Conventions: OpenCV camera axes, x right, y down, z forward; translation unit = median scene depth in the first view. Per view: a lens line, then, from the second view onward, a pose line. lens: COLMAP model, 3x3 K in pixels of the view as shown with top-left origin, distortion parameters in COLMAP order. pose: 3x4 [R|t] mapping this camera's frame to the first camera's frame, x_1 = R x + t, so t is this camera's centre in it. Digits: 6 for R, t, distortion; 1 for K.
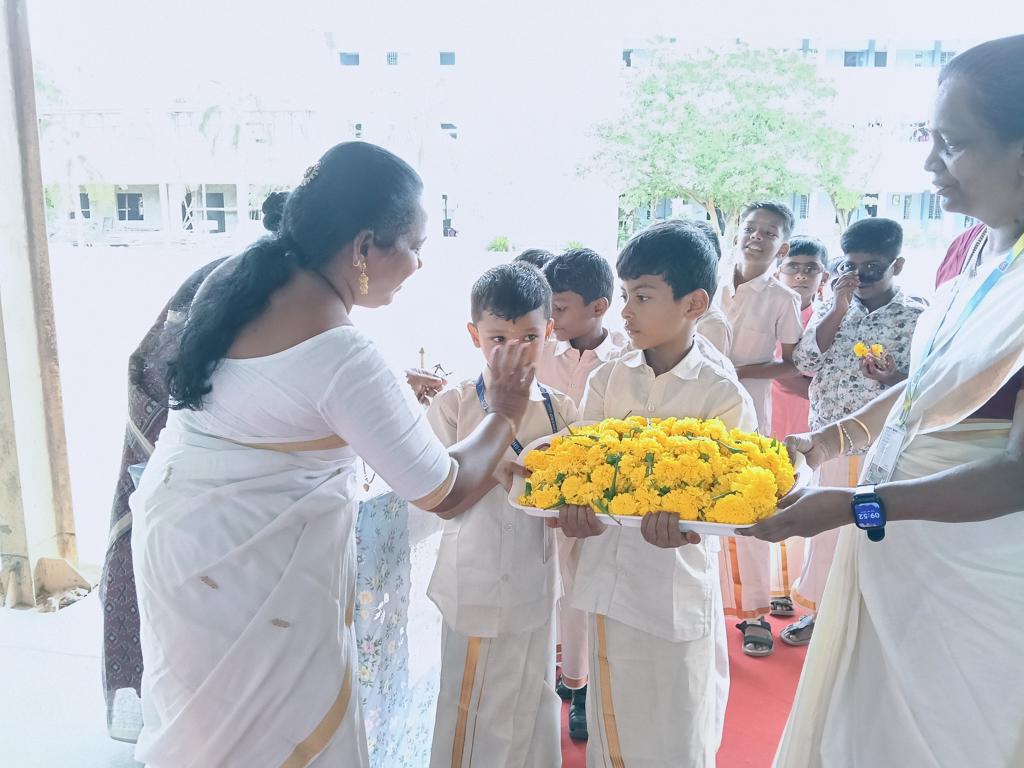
lens RADIAL K [[855.2, 0, 514.2], [0, 855.2, 402.5], [0, 0, 1]] dist [0.005300, -0.054003]
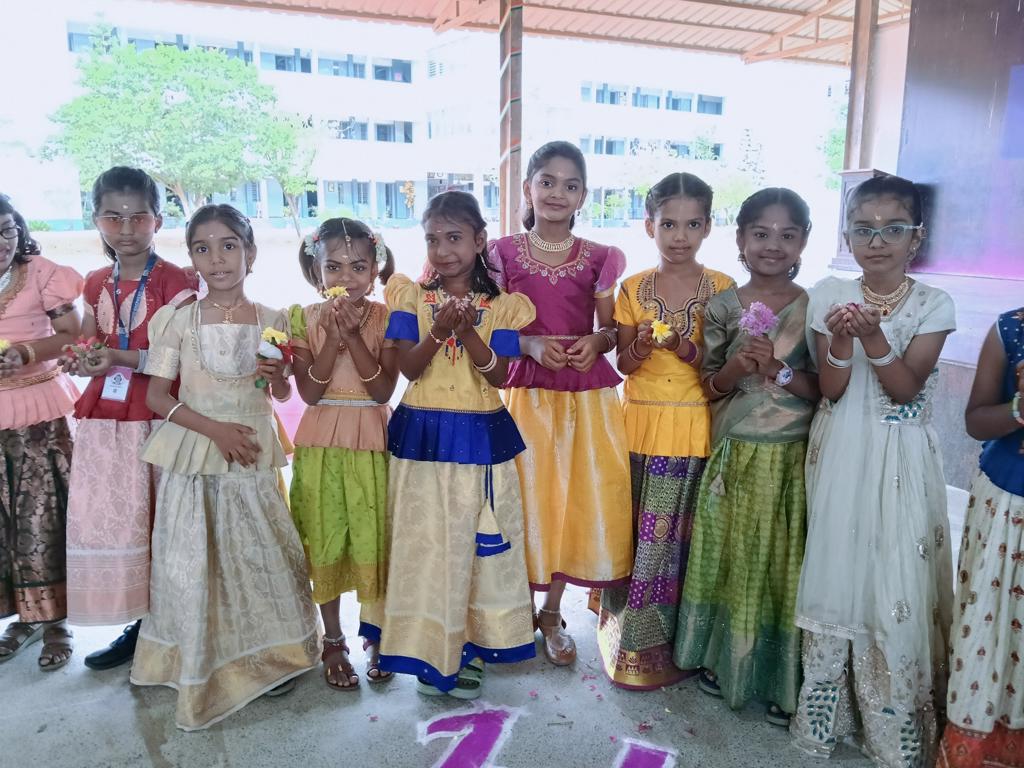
lens RADIAL K [[855.2, 0, 506.7], [0, 855.2, 407.8], [0, 0, 1]] dist [0.005300, -0.054003]
pose [[0.821690, -0.118867, 0.557401, -0.085200], [0.105903, 0.992821, 0.055605, 0.044717], [-0.560009, 0.013340, 0.828379, -0.194399]]
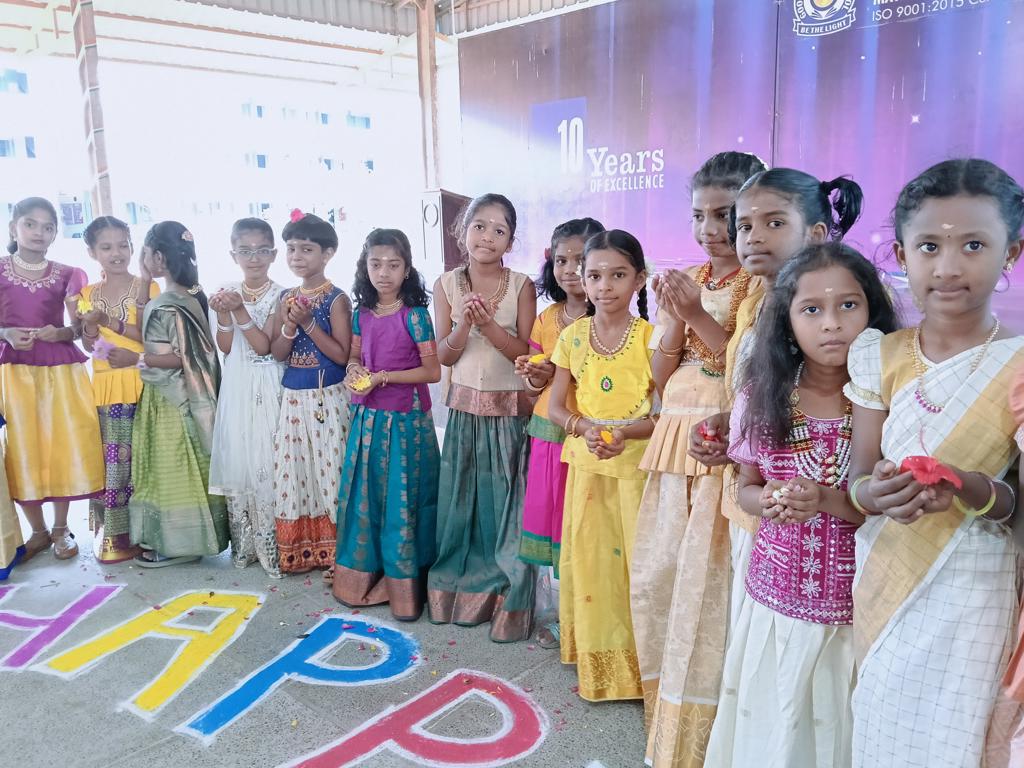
lens RADIAL K [[855.2, 0, 515.1], [0, 855.2, 388.3], [0, 0, 1]] dist [0.005300, -0.054003]
pose [[0.545885, -0.168060, 0.820832, -0.104234], [0.186428, 0.979481, 0.076561, 0.061197], [-0.816856, 0.111232, 0.566015, -0.288077]]
